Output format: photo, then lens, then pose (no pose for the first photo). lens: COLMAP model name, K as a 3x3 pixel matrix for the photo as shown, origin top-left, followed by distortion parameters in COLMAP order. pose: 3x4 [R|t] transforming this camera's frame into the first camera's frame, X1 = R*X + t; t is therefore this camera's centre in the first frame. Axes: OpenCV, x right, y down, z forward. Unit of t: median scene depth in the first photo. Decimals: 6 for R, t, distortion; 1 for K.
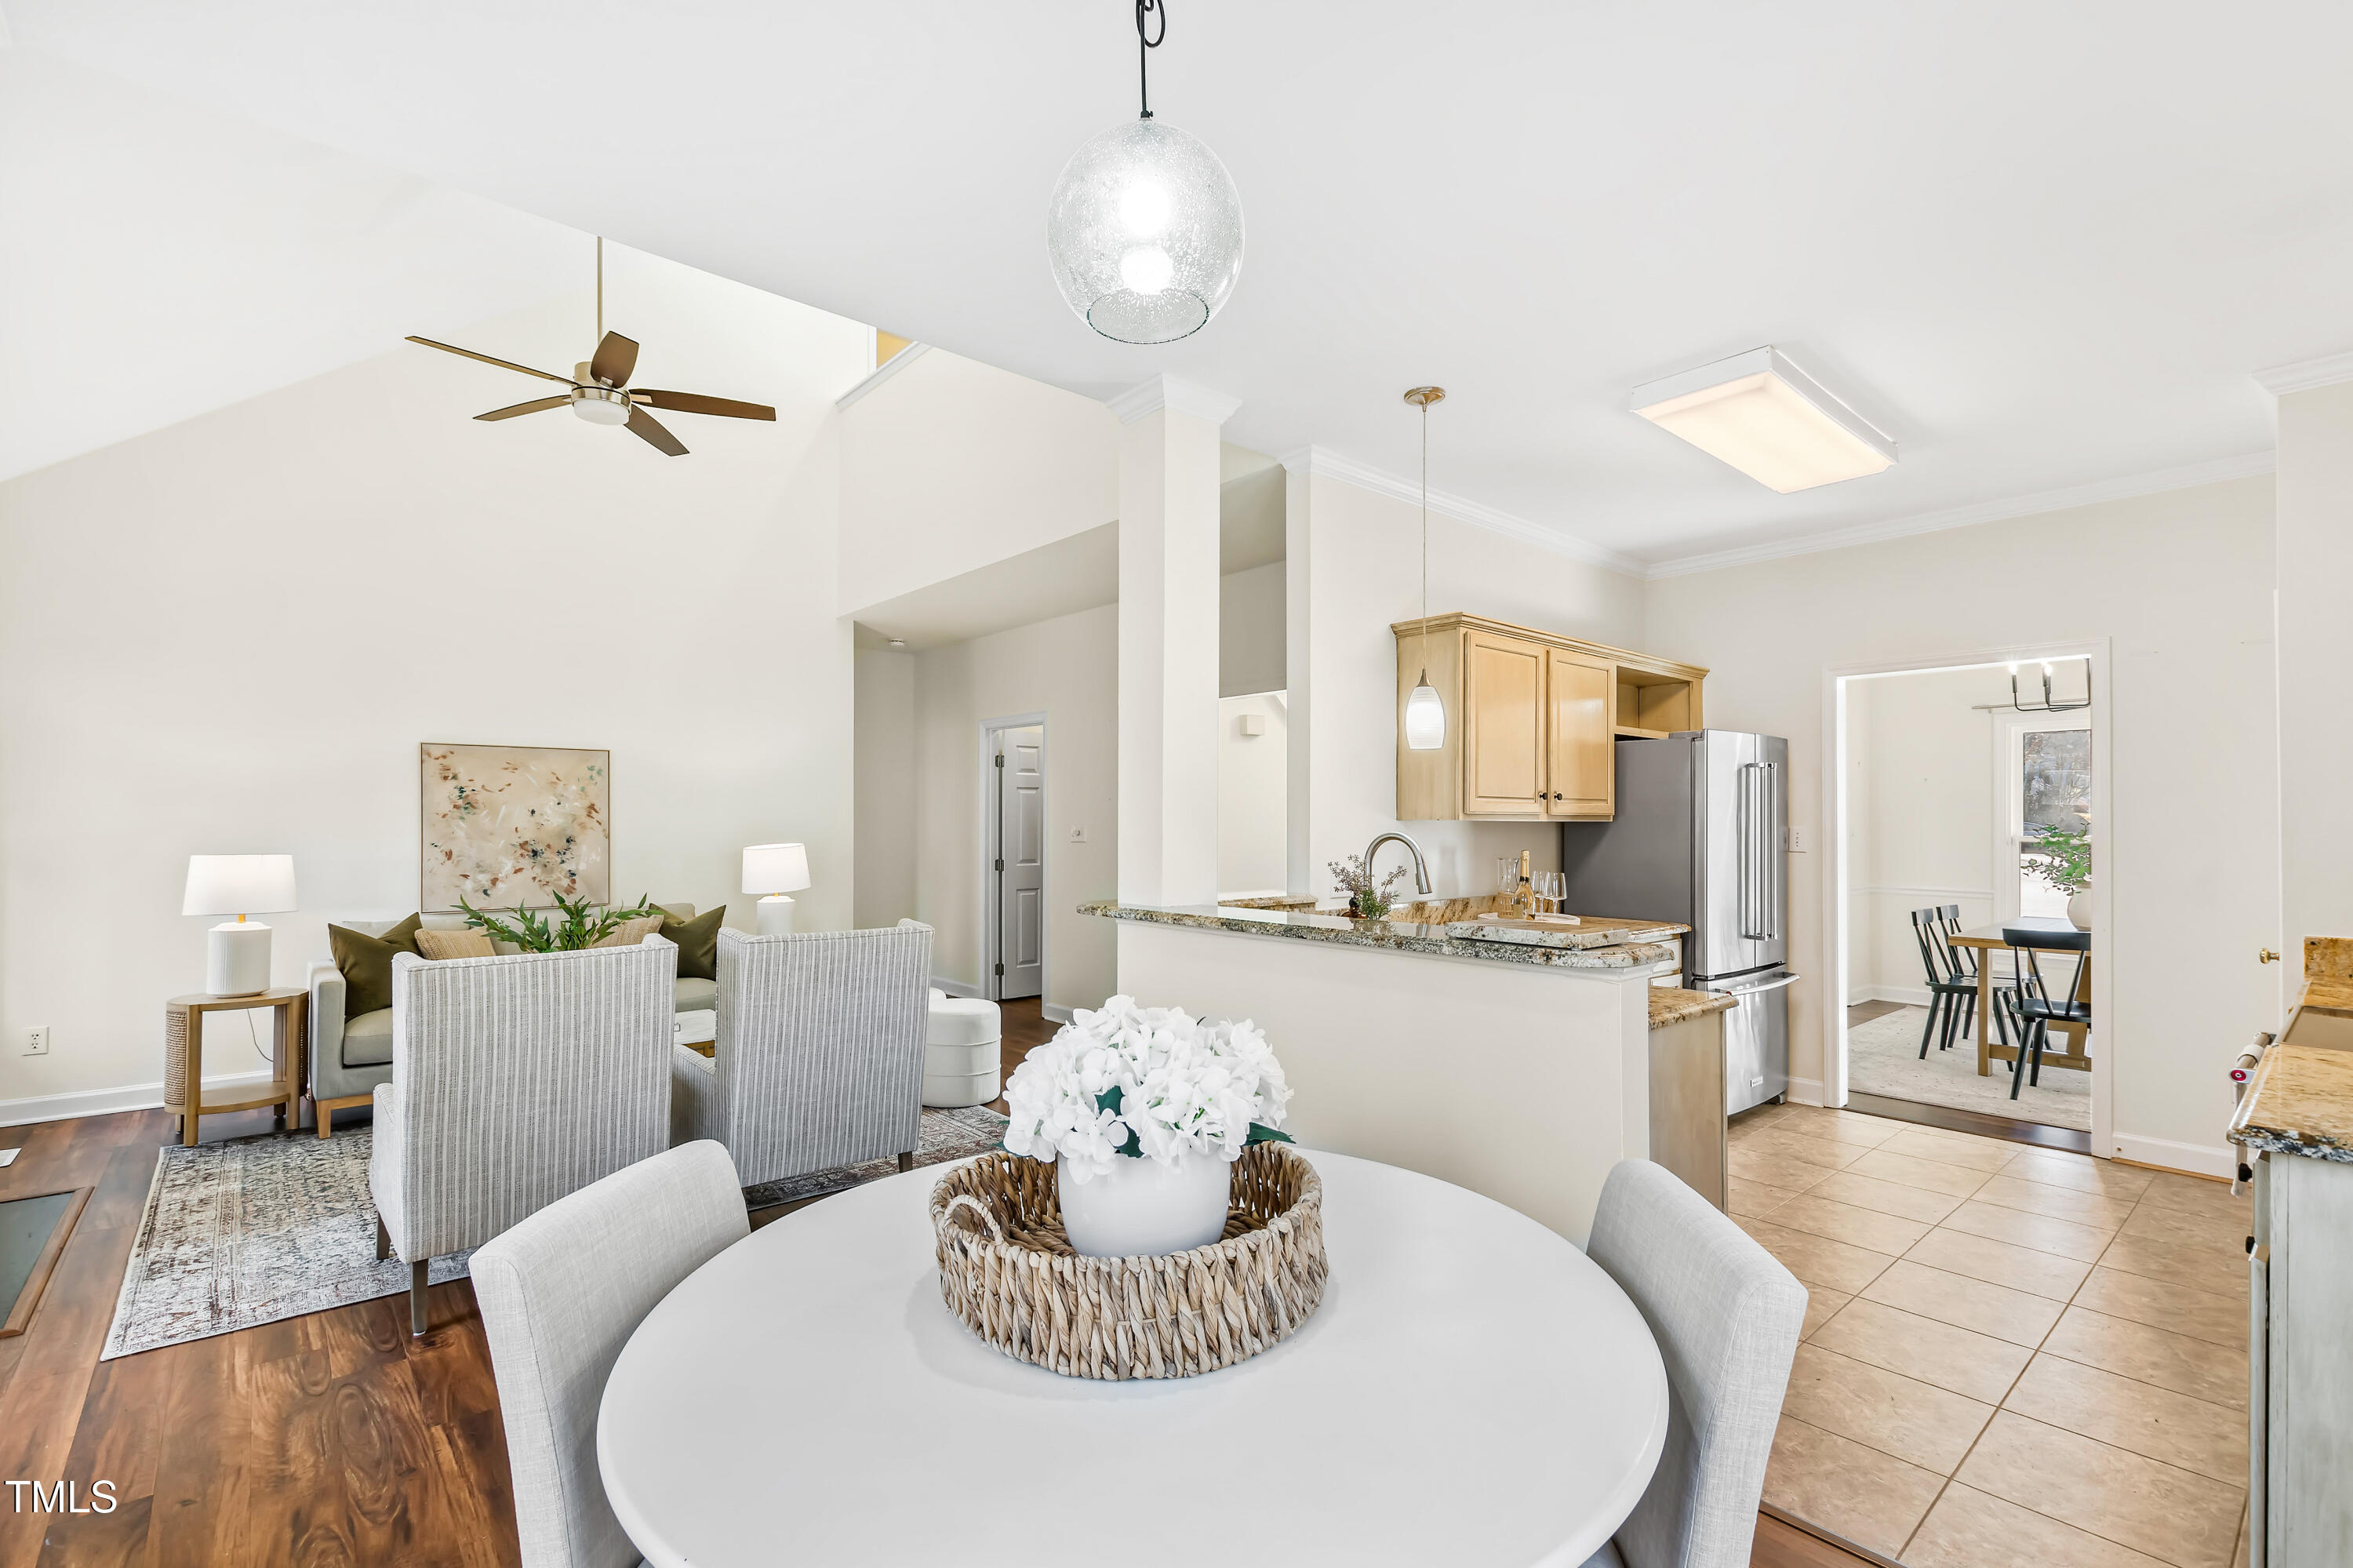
lens RADIAL K [[1040.6, 0, 1171.4], [0, 1040.6, 808.4], [0, 0, 1]] dist [0.010135, -0.005246]
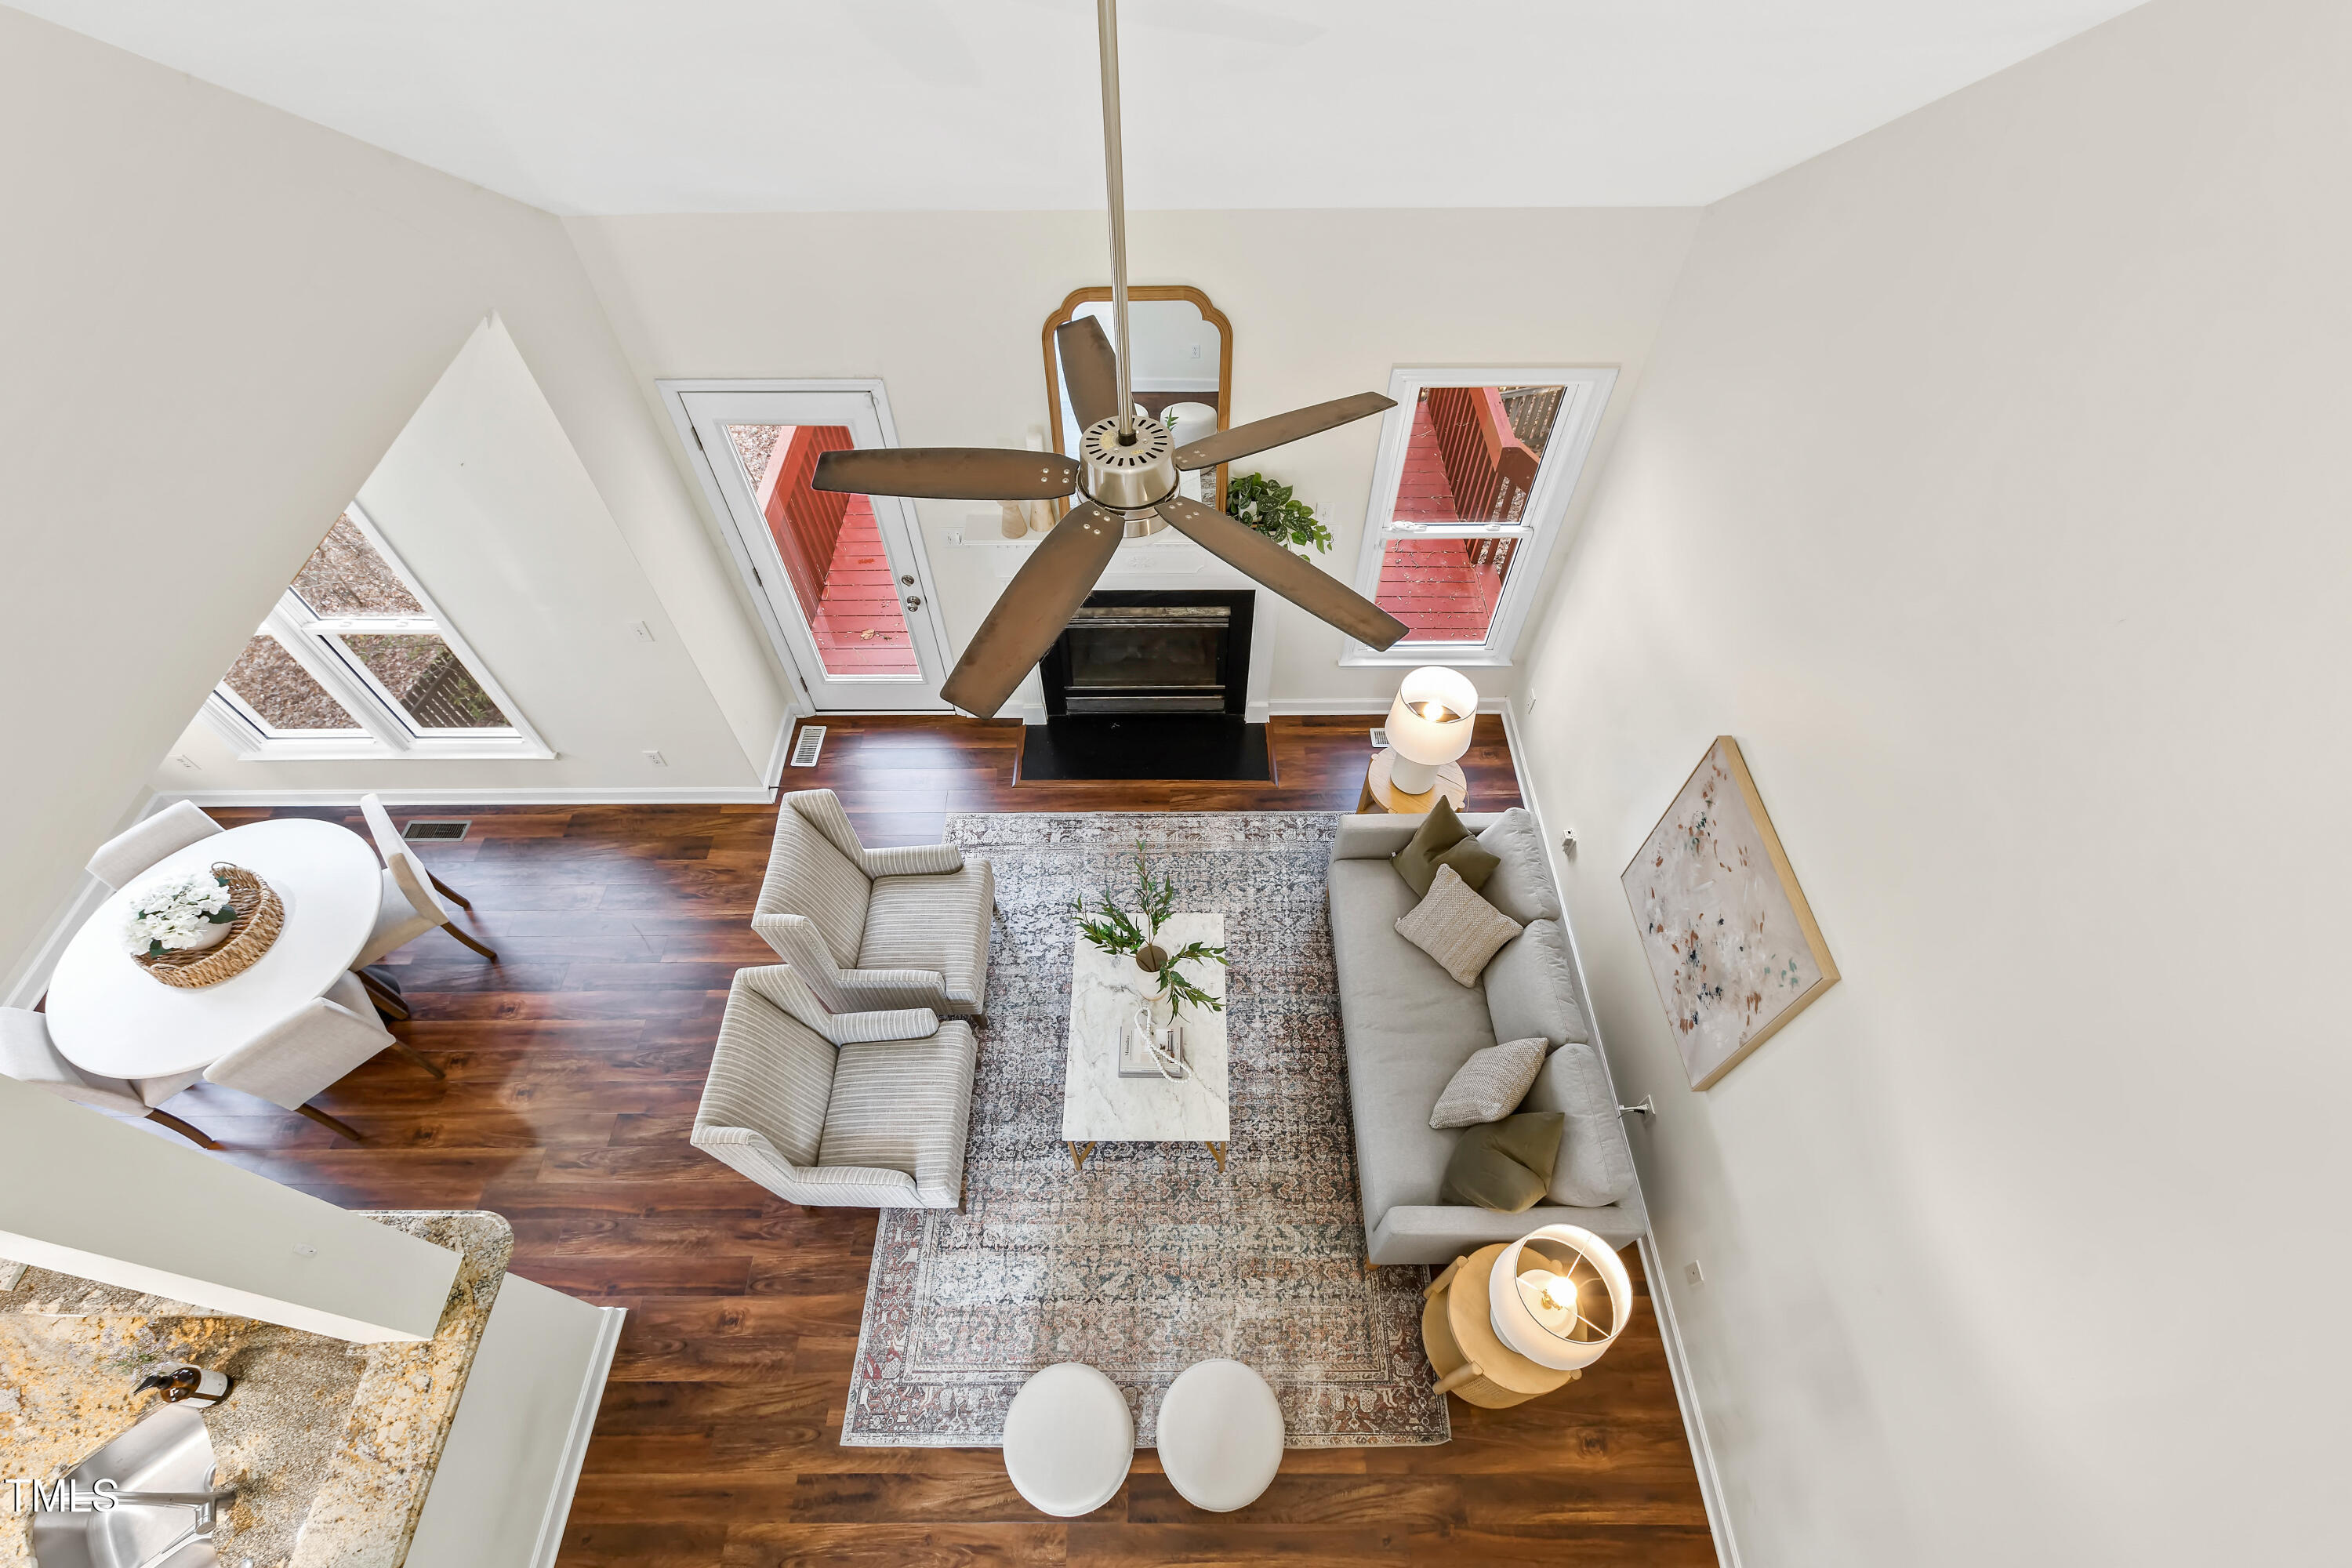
lens RADIAL K [[1040.1, 0, 1166.6], [0, 1040.1, 792.5], [0, 0, 1]] dist [0.010135, -0.005246]
pose [[-0.656088, 0.613348, -0.439719, -0.207003], [0.016414, 0.594112, 0.804215, -0.615666], [0.754506, 0.520418, -0.399857, 1.106119]]
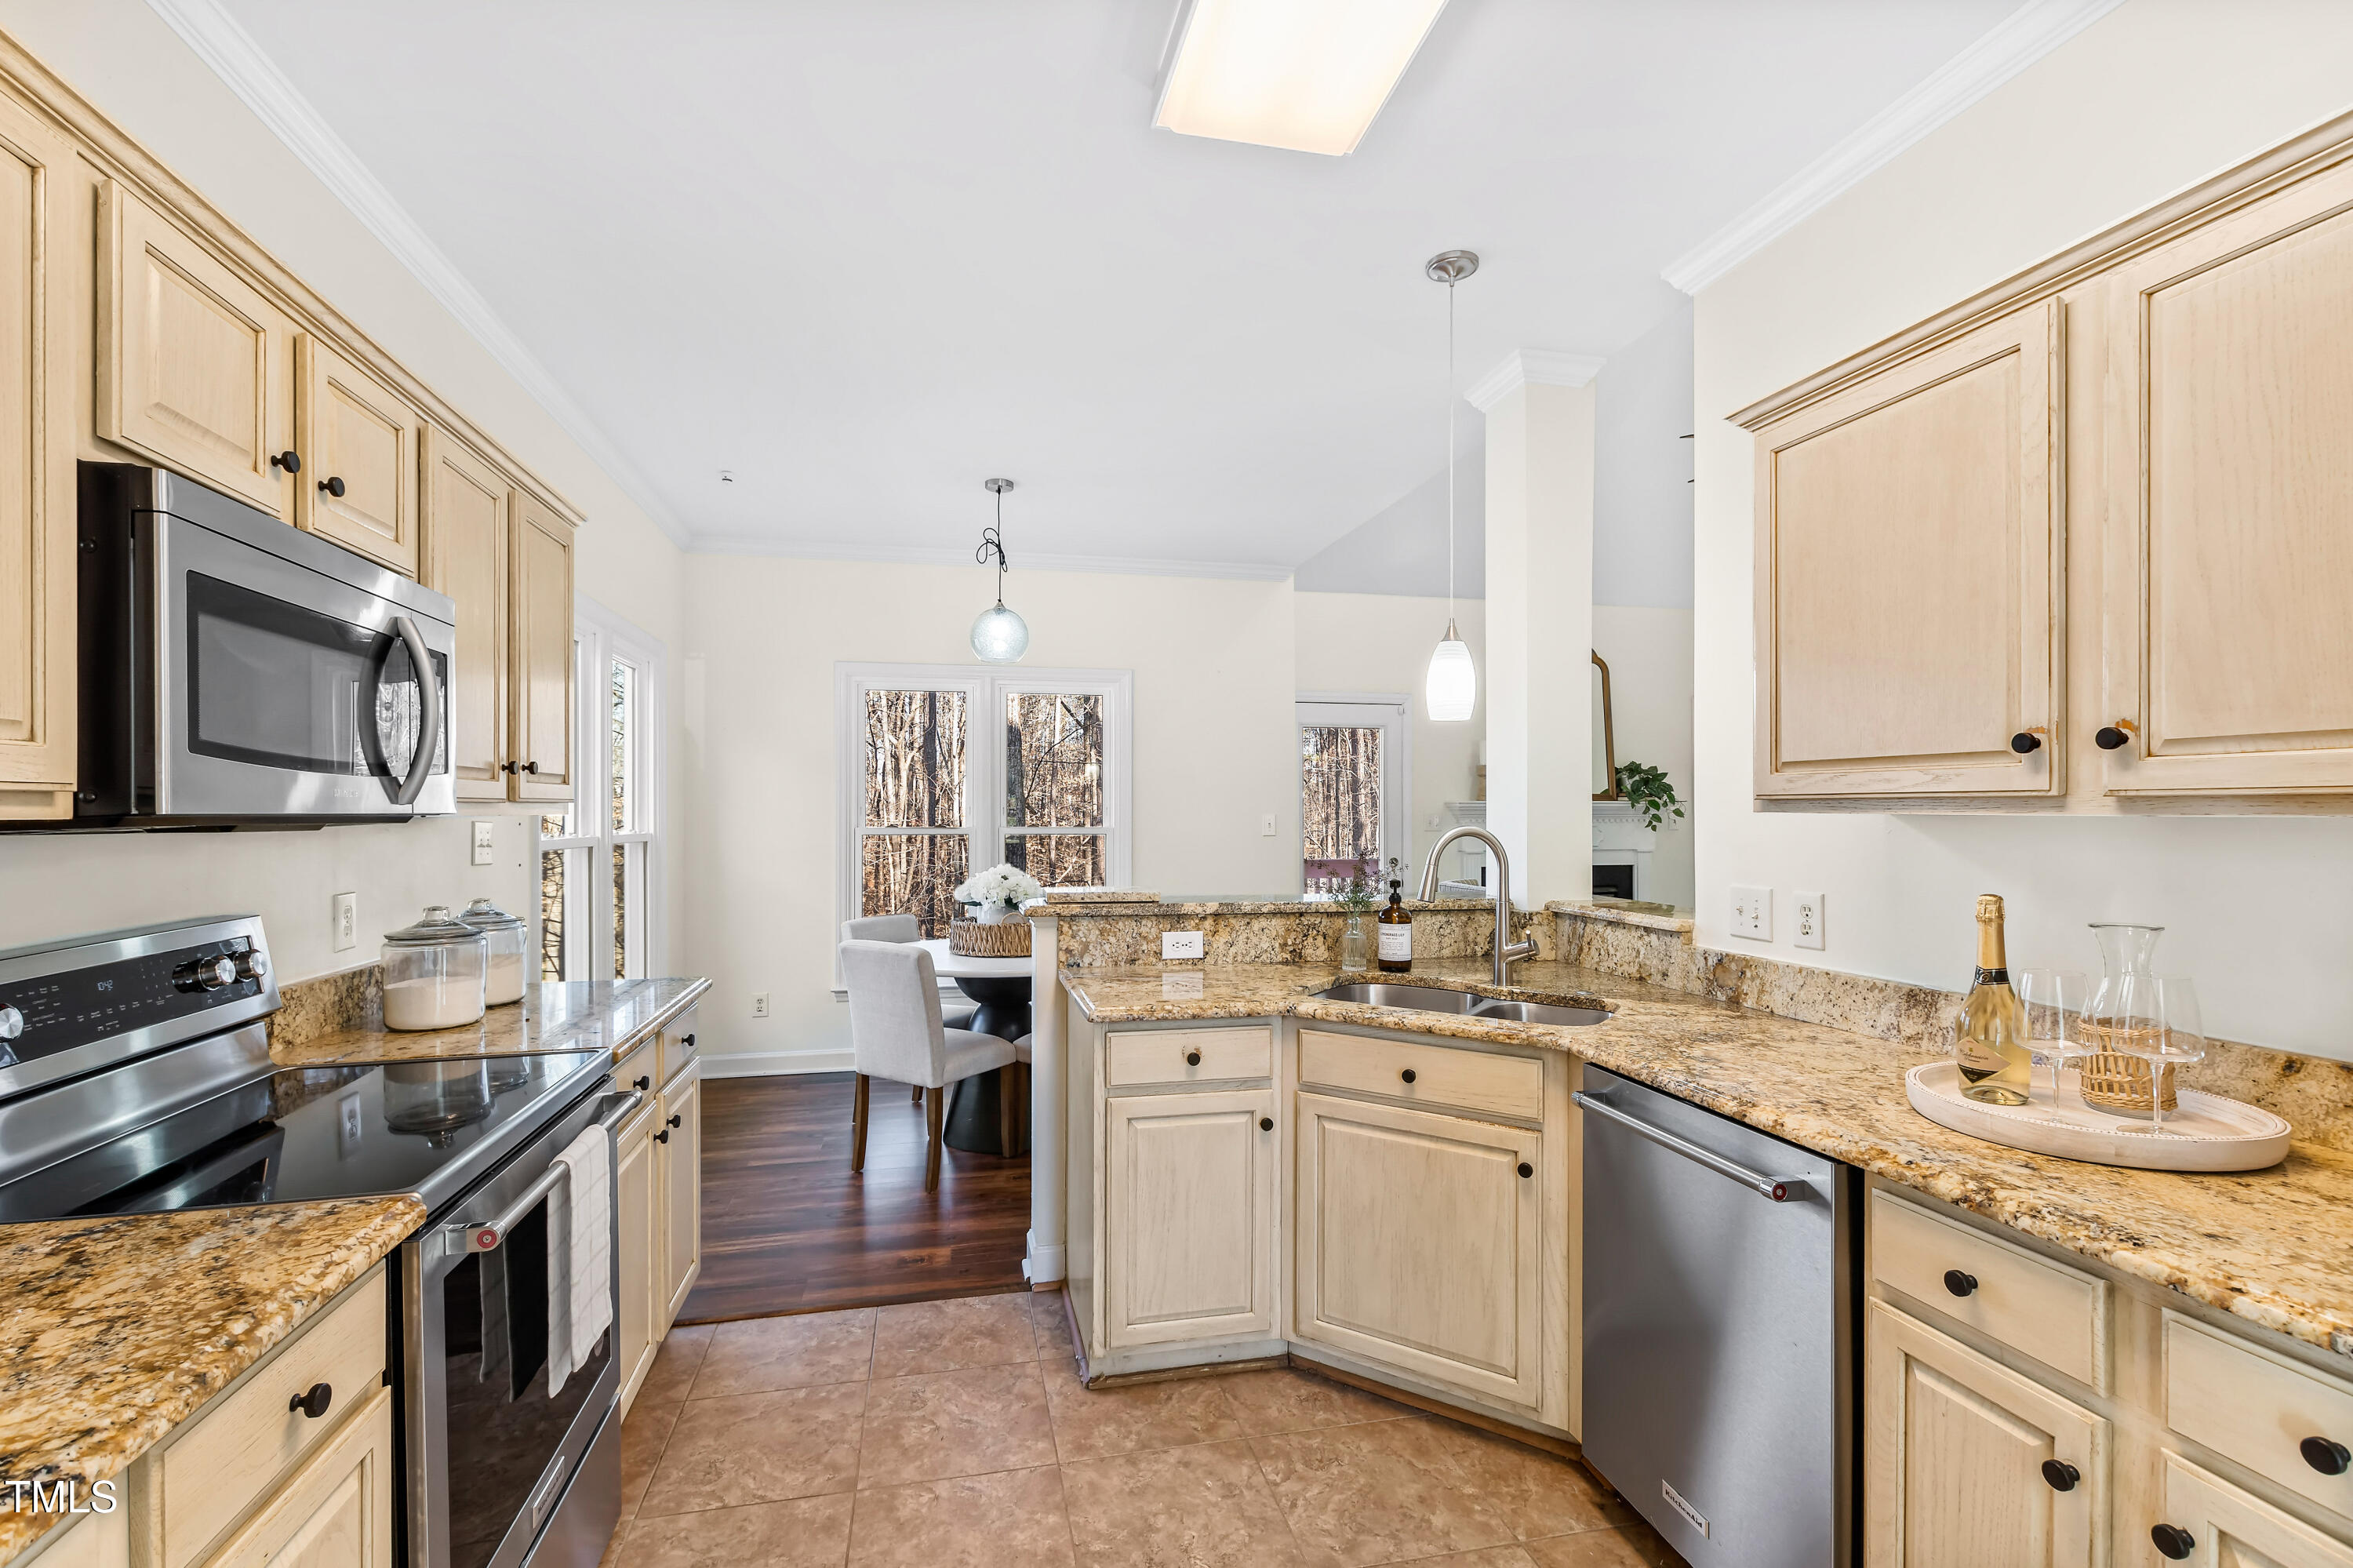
lens RADIAL K [[1040.6, 0, 1160.3], [0, 1040.6, 806.9], [0, 0, 1]] dist [0.010135, -0.005246]
pose [[-0.478831, -0.002240, -0.877904, 0.678649], [0.007973, 0.999944, -0.006900, 0.008095], [0.877871, -0.010303, -0.478786, 0.779292]]
